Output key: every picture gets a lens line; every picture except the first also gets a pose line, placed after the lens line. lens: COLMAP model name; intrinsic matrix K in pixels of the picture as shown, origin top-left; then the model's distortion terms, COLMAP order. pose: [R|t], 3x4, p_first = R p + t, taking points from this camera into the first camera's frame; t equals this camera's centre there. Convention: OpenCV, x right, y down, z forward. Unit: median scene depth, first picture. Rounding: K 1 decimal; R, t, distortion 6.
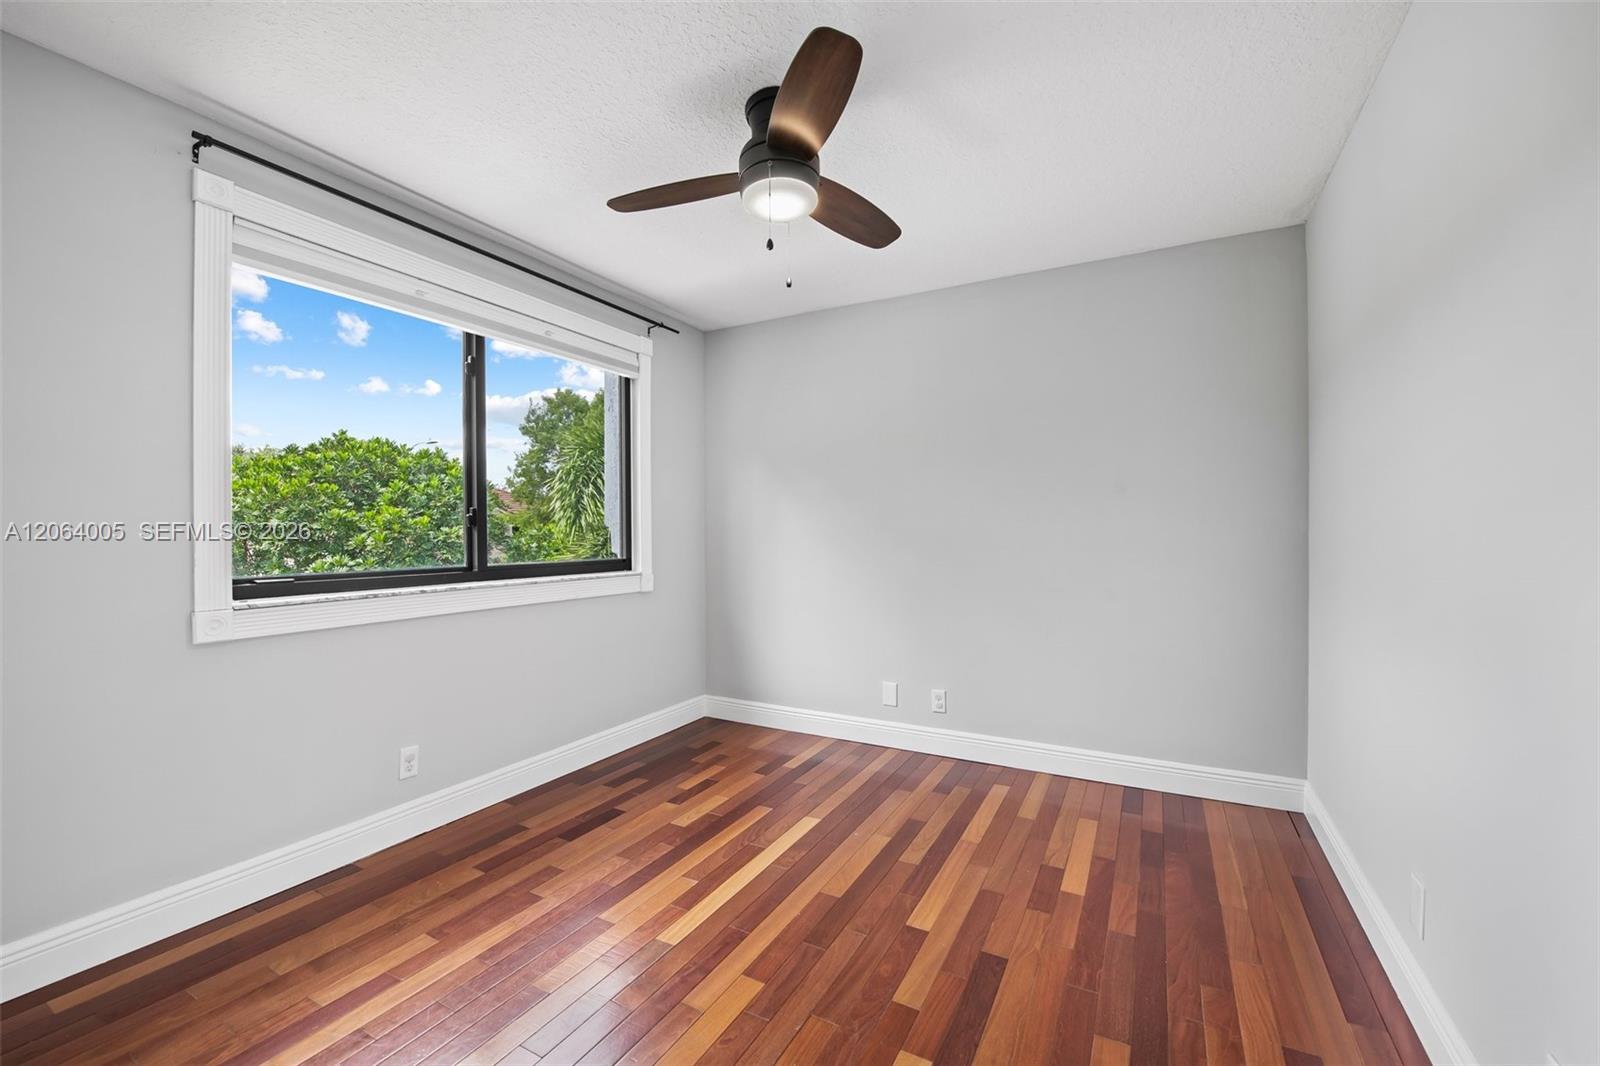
lens RADIAL K [[643.5, 0, 800.0], [0, 643.5, 533.0], [0, 0, 1]] dist [-0.001724, -0.000184]
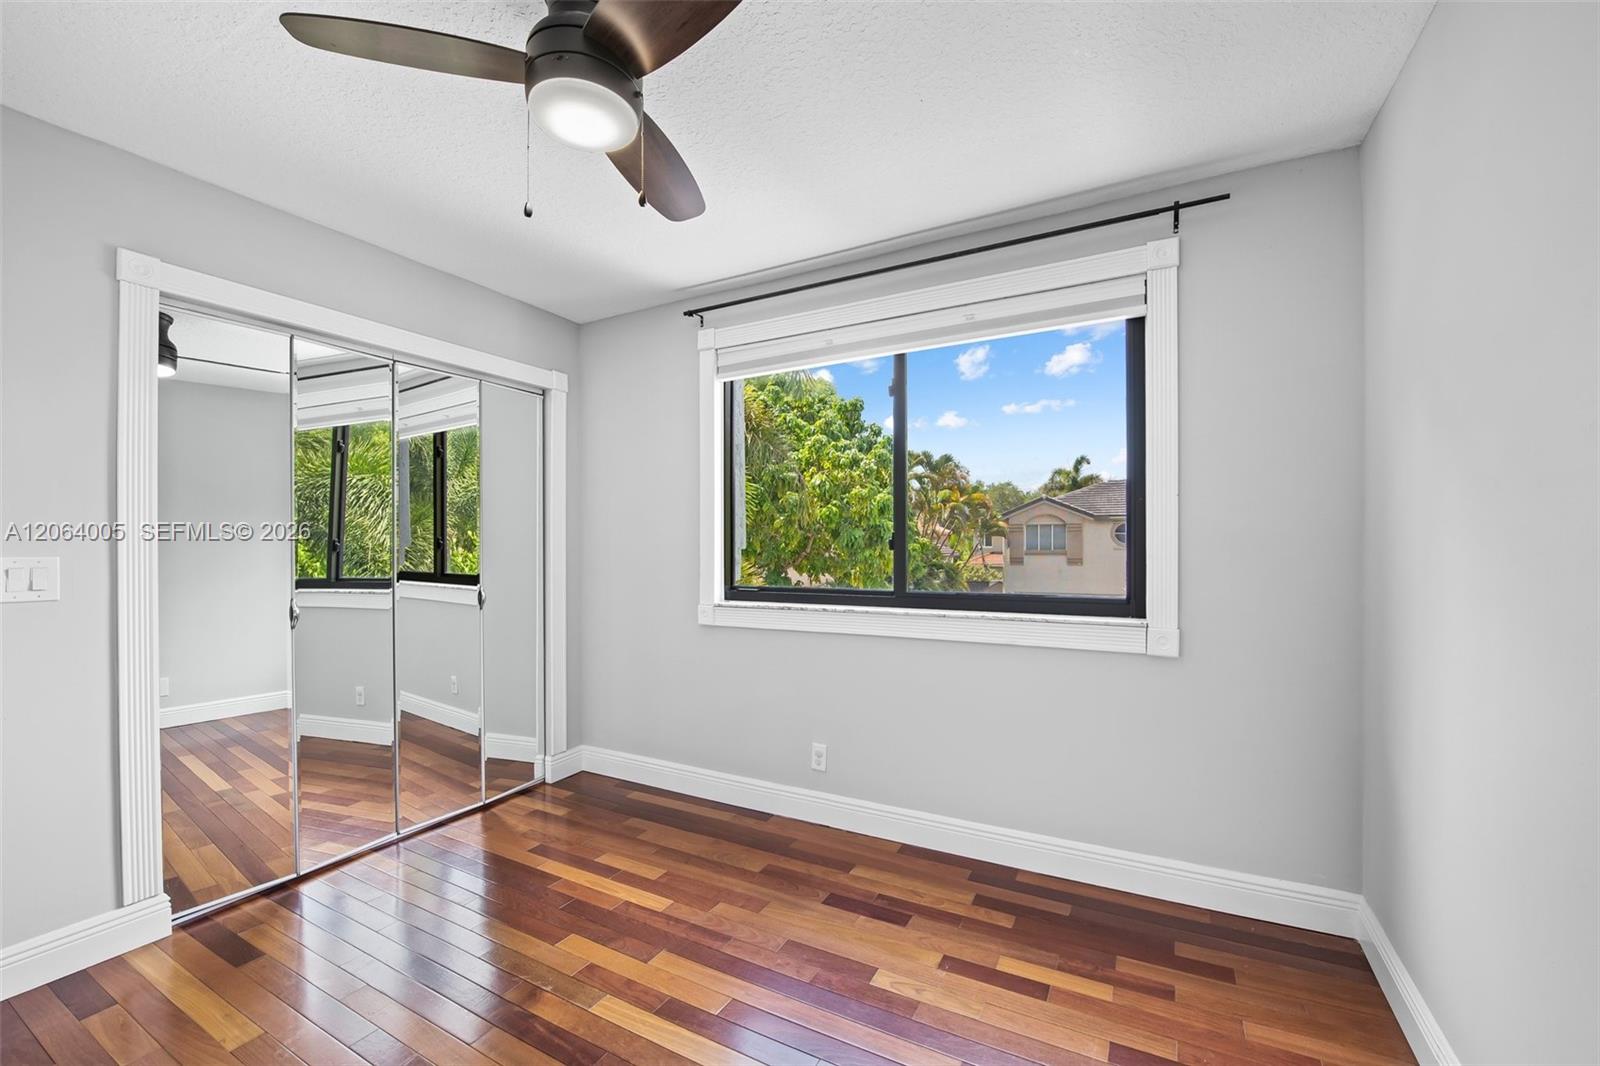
lens RADIAL K [[643.2, 0, 804.8], [0, 643.2, 551.6], [0, 0, 1]] dist [-0.009196, -0.000200]
pose [[0.019044, 0.005607, -0.999803, 0.504410], [-0.003364, 0.999979, 0.005544, -0.014625], [0.999813, 0.003258, 0.019063, 0.904569]]
